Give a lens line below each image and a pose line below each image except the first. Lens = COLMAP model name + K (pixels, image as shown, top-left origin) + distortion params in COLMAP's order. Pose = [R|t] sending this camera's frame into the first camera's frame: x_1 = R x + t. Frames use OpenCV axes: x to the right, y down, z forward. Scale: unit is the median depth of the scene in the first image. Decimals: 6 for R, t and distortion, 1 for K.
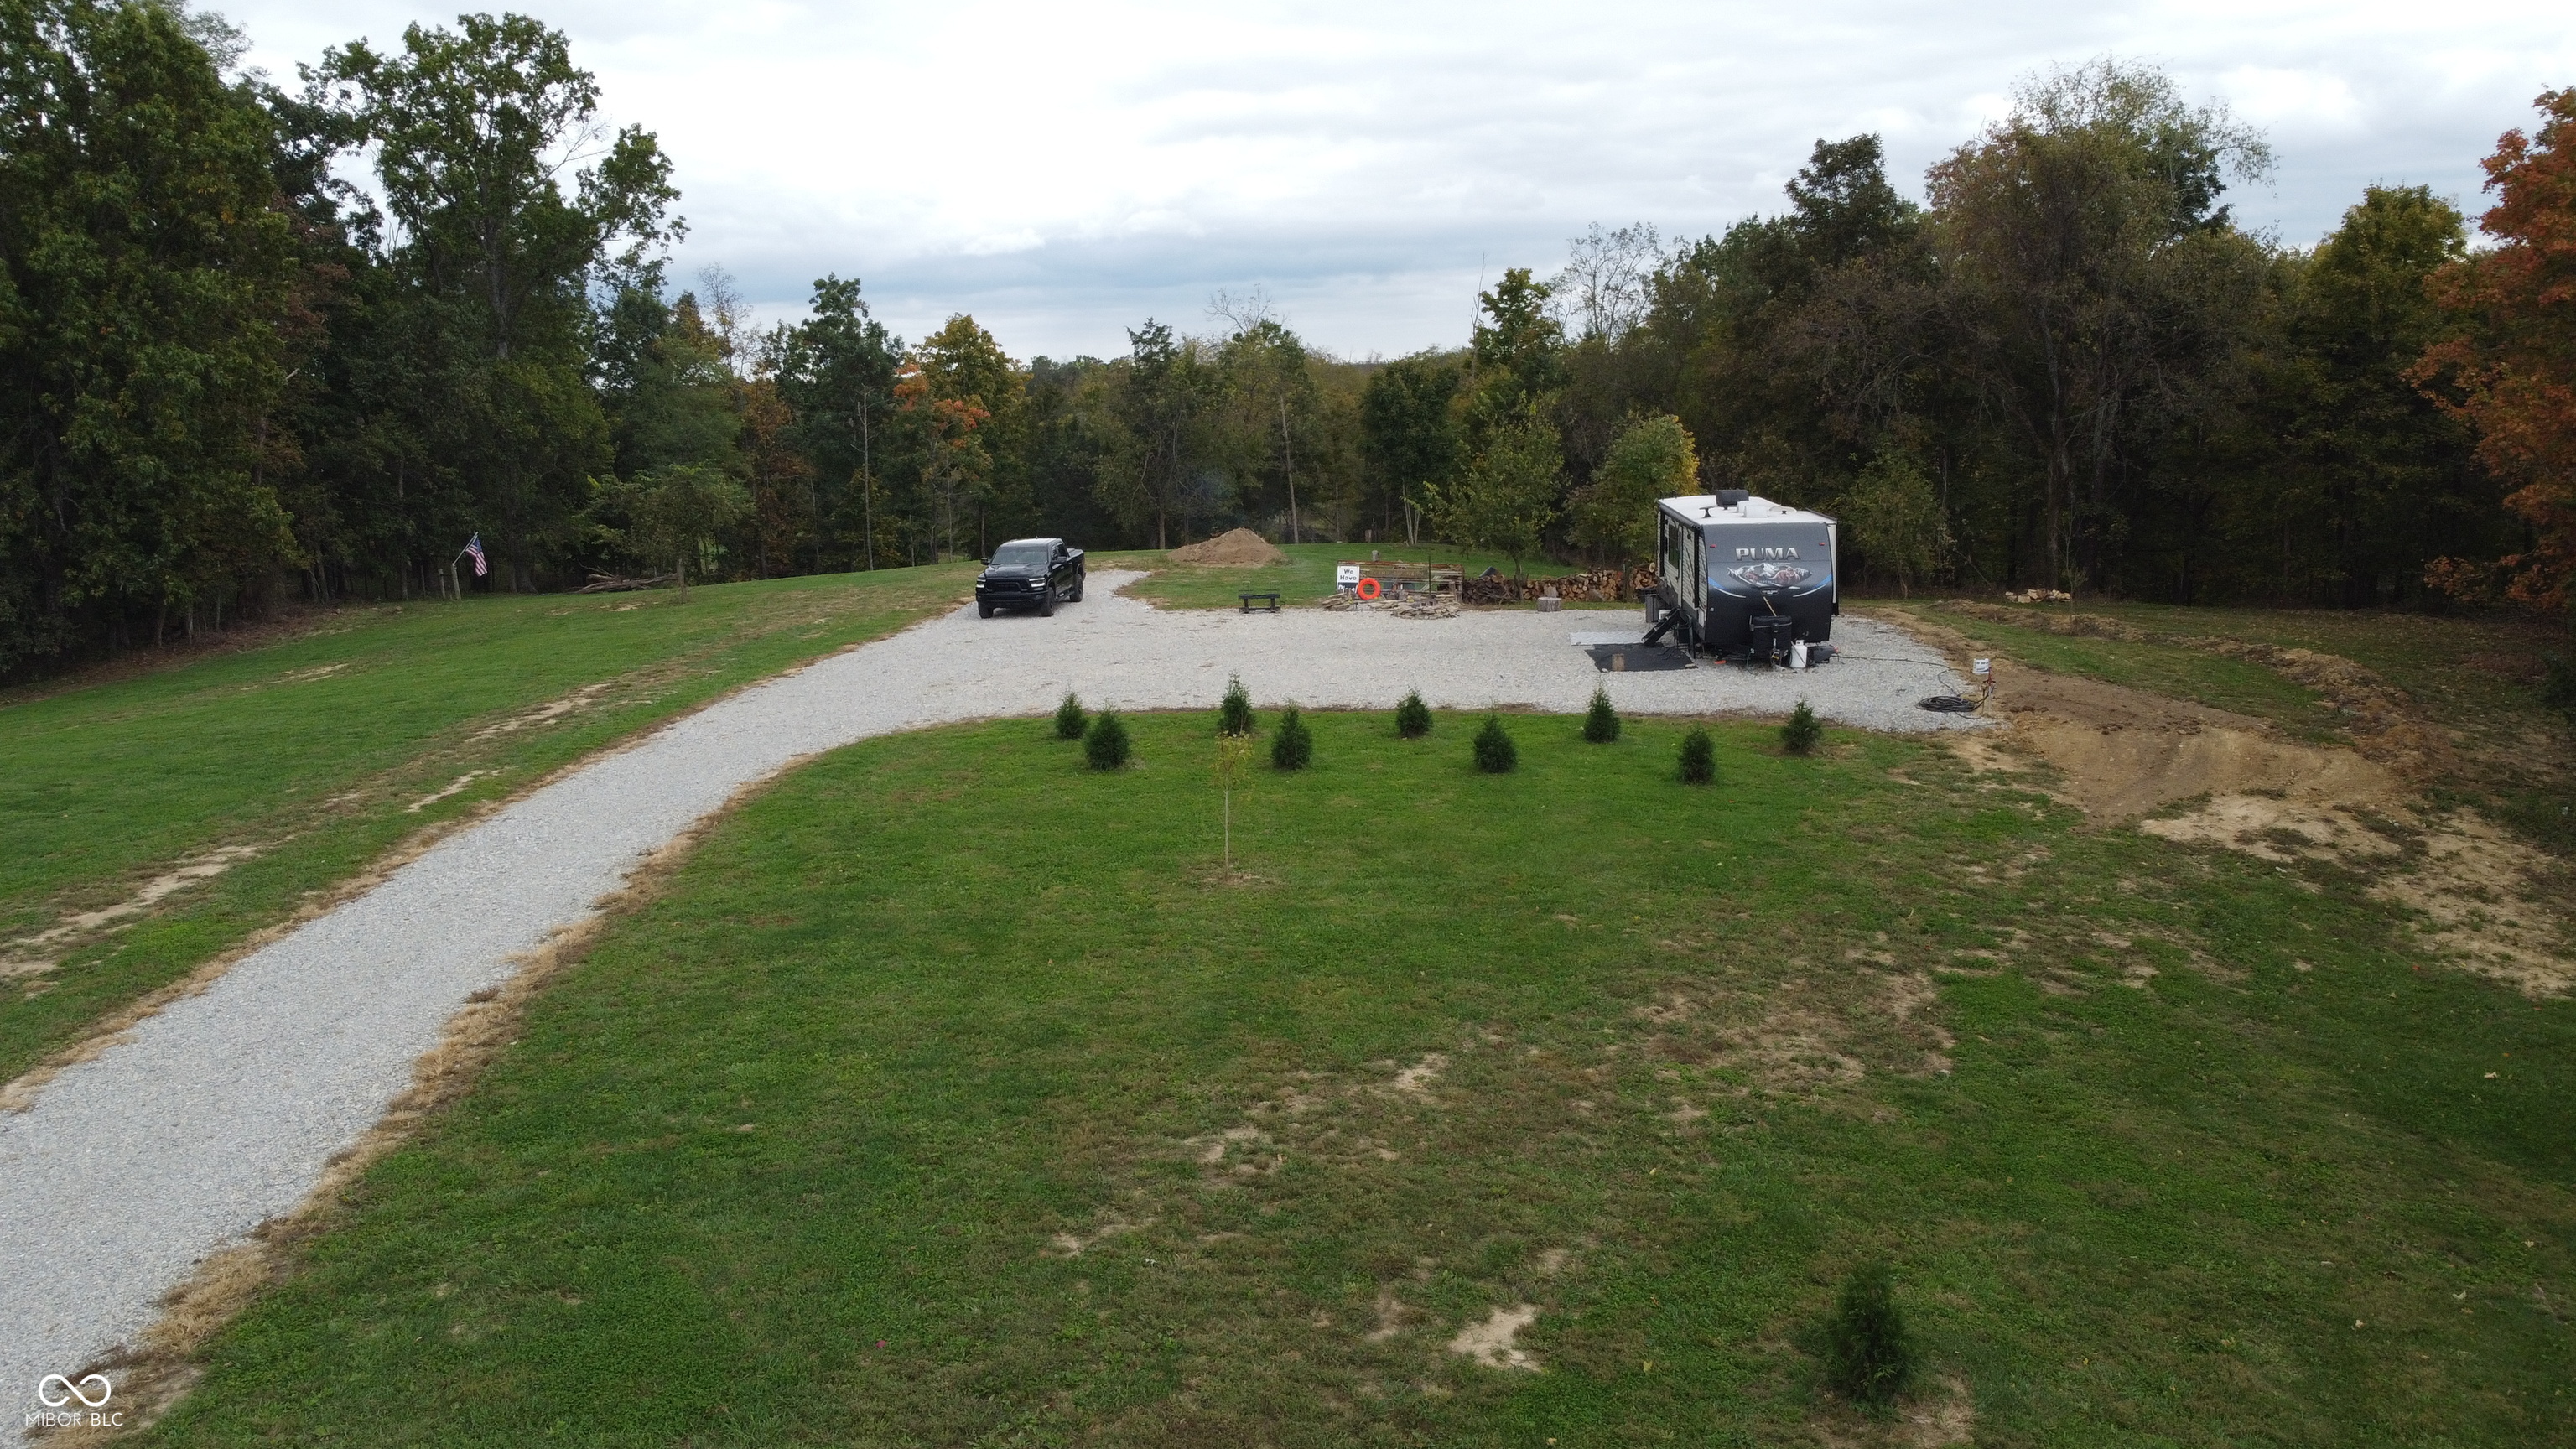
lens RADIAL K [[1945.1, 0, 1280.1], [0, 1945.1, 718.8], [0, 0, 1]] dist [0.010044, -0.004629]
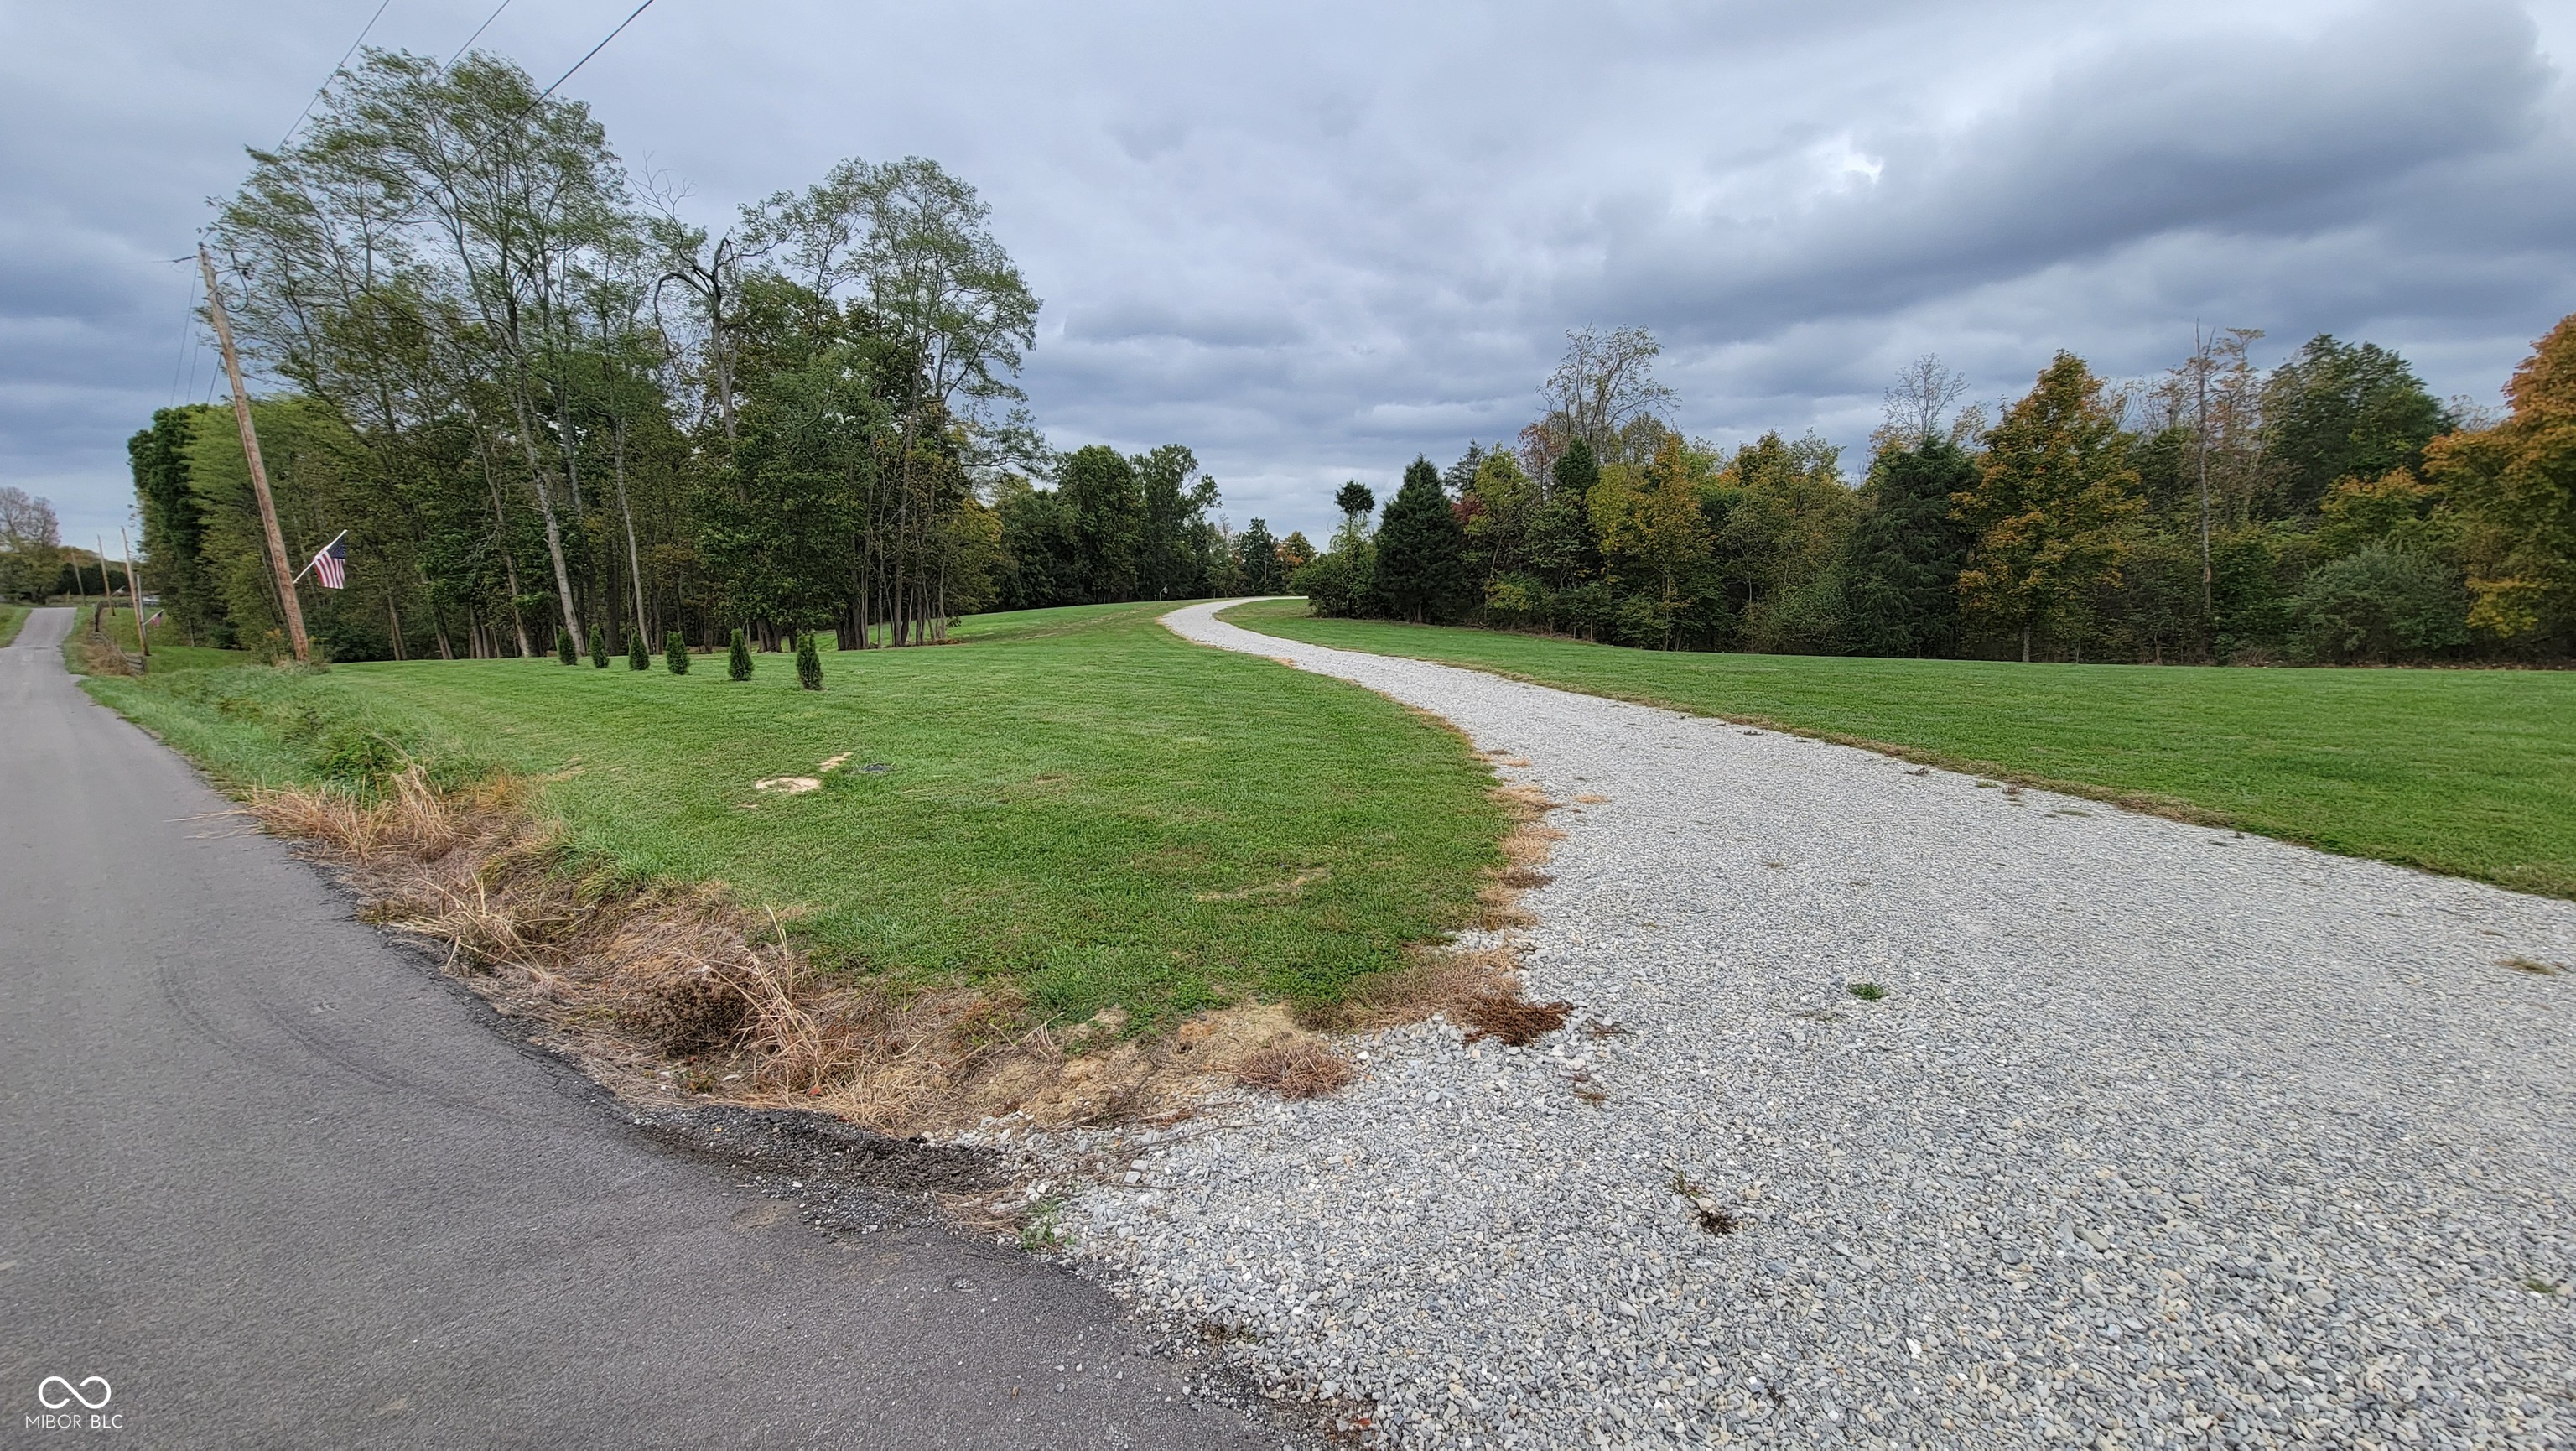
lens RADIAL K [[1045.2, 0, 1282.3], [0, 1045.2, 738.9], [0, 0, 1]] dist [-0.004659, 0.002225]
pose [[0.983898, 0.050509, -0.171446, 0.157328], [-0.052962, 0.998549, -0.009758, 0.192519], [0.170704, 0.018681, 0.985145, -0.869715]]
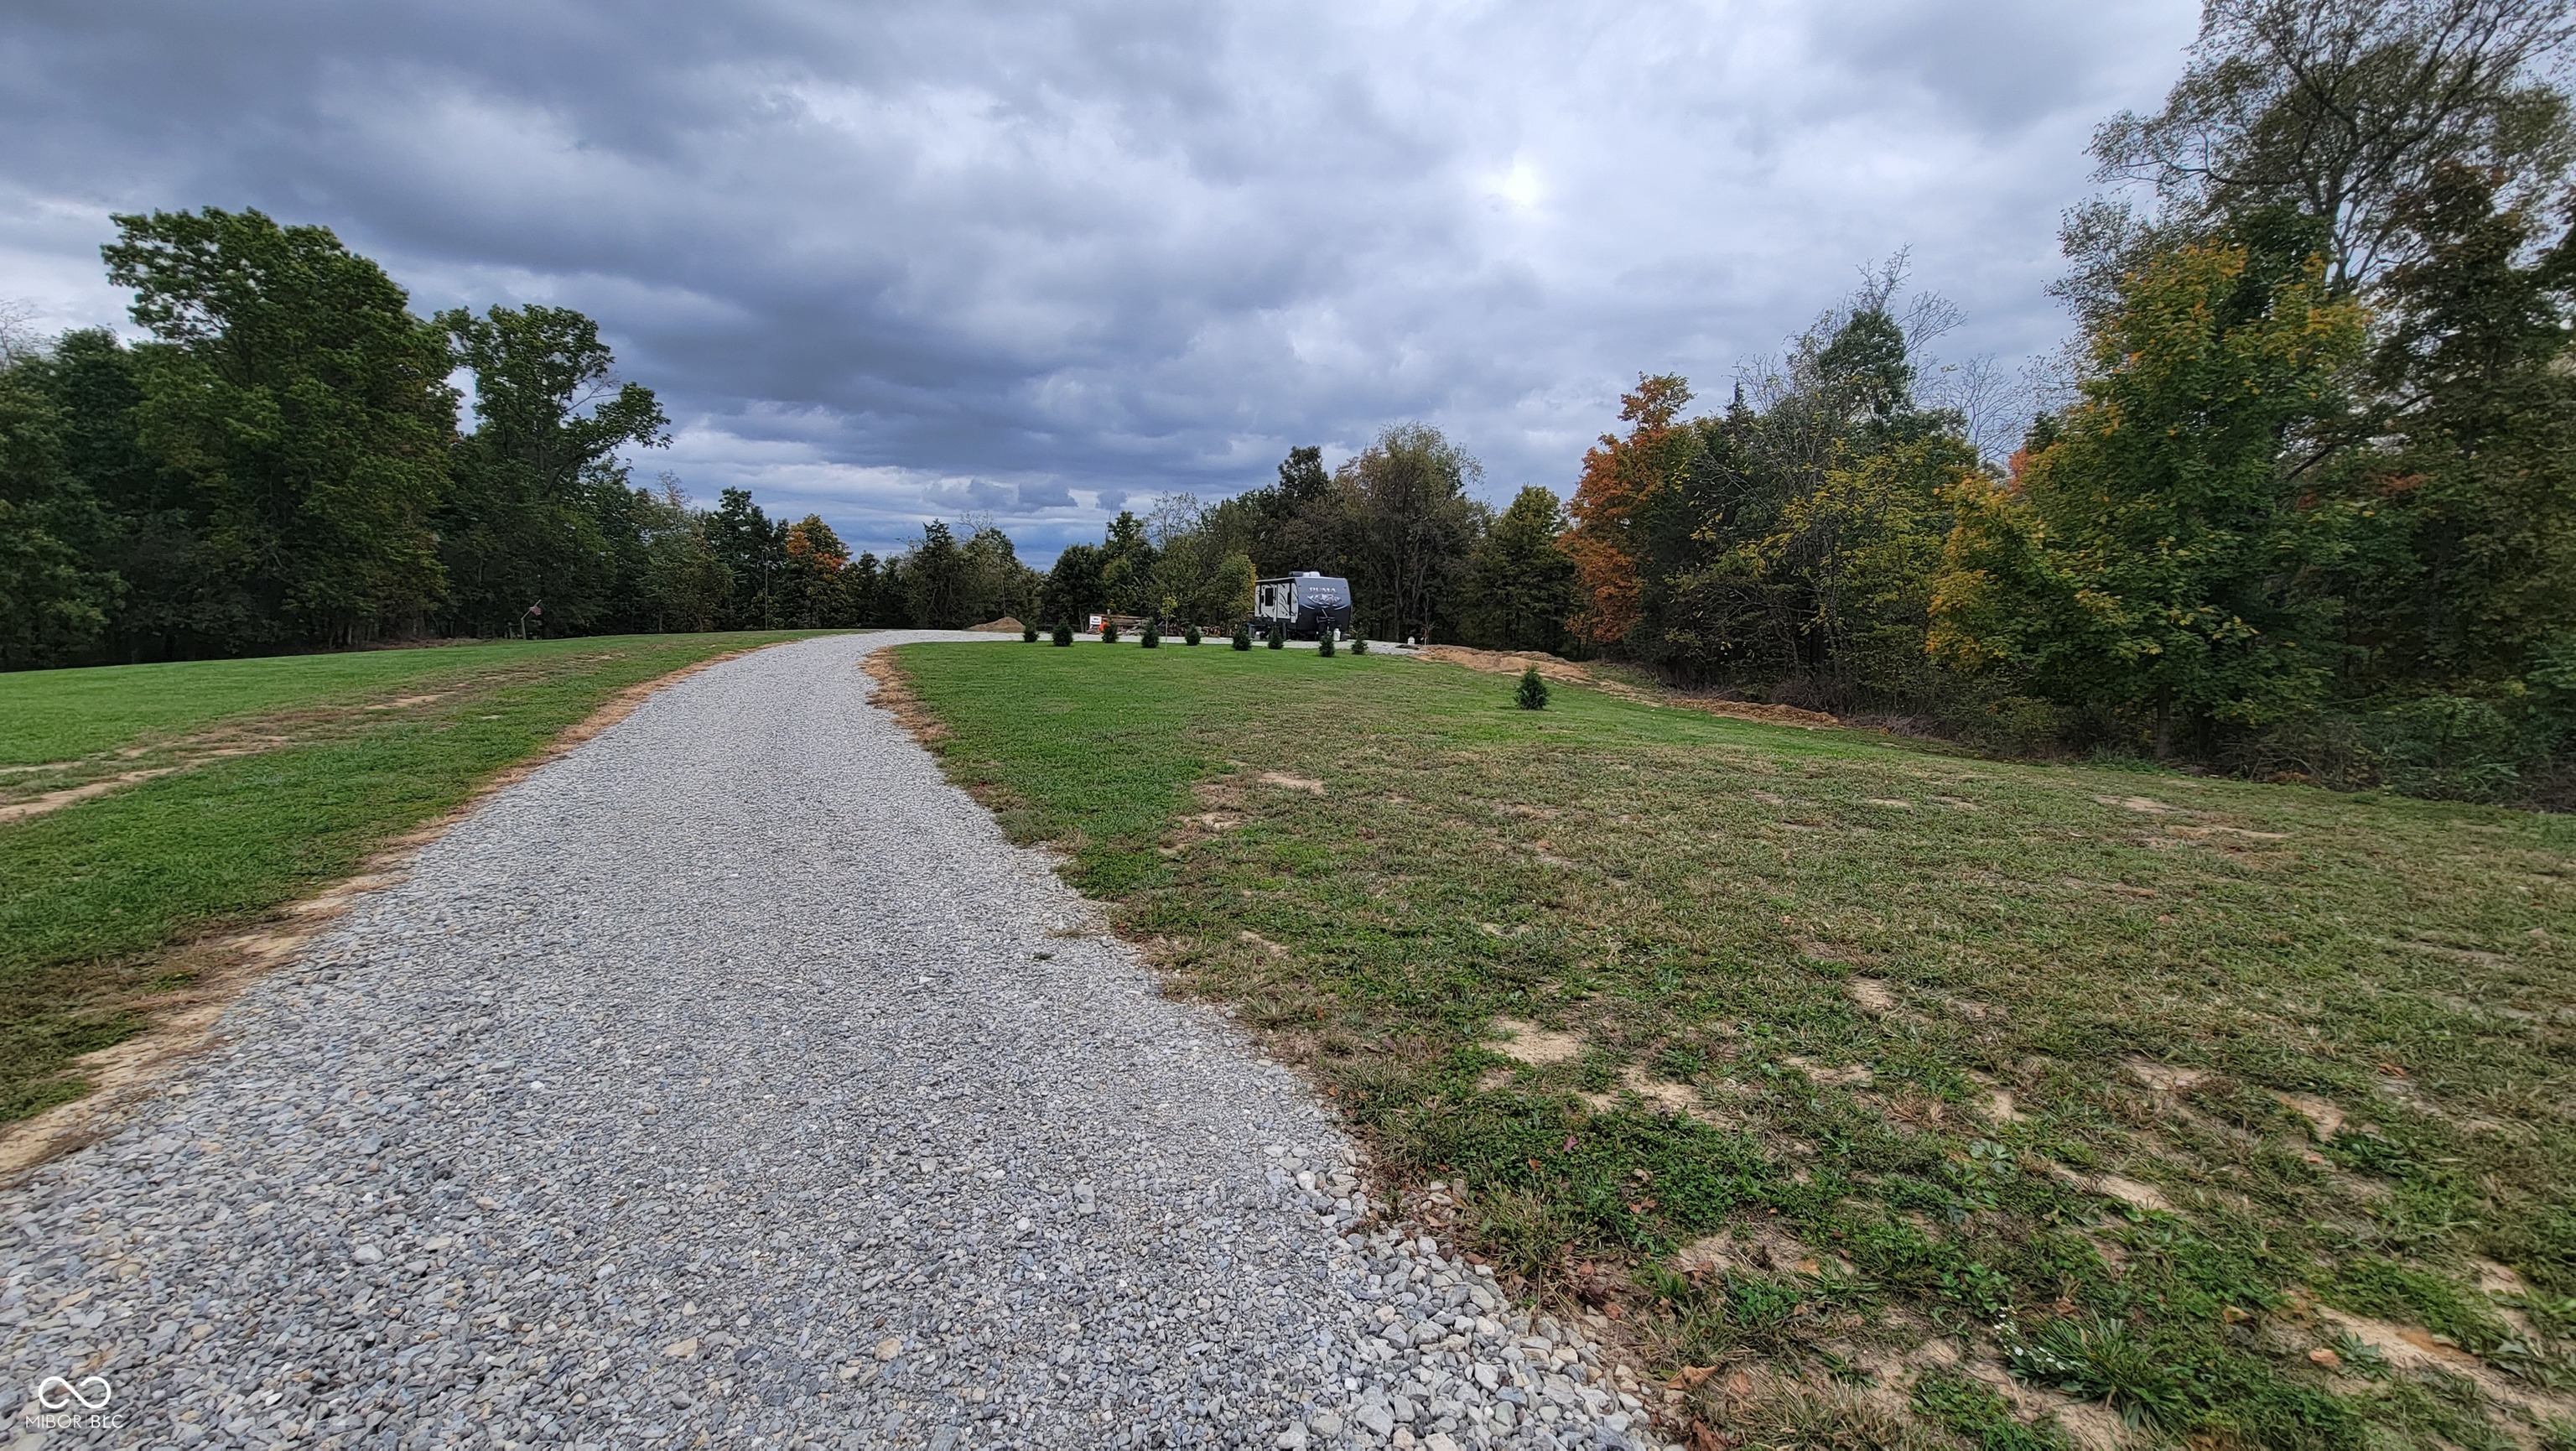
lens RADIAL K [[1045.2, 0, 1288.1], [0, 1045.2, 725.3], [0, 0, 1]] dist [-0.004659, 0.002225]
pose [[0.946767, 0.014515, 0.321592, -0.077607], [0.005135, 0.998175, -0.060170, 0.063868], [-0.321879, 0.058618, 0.944965, -0.053883]]
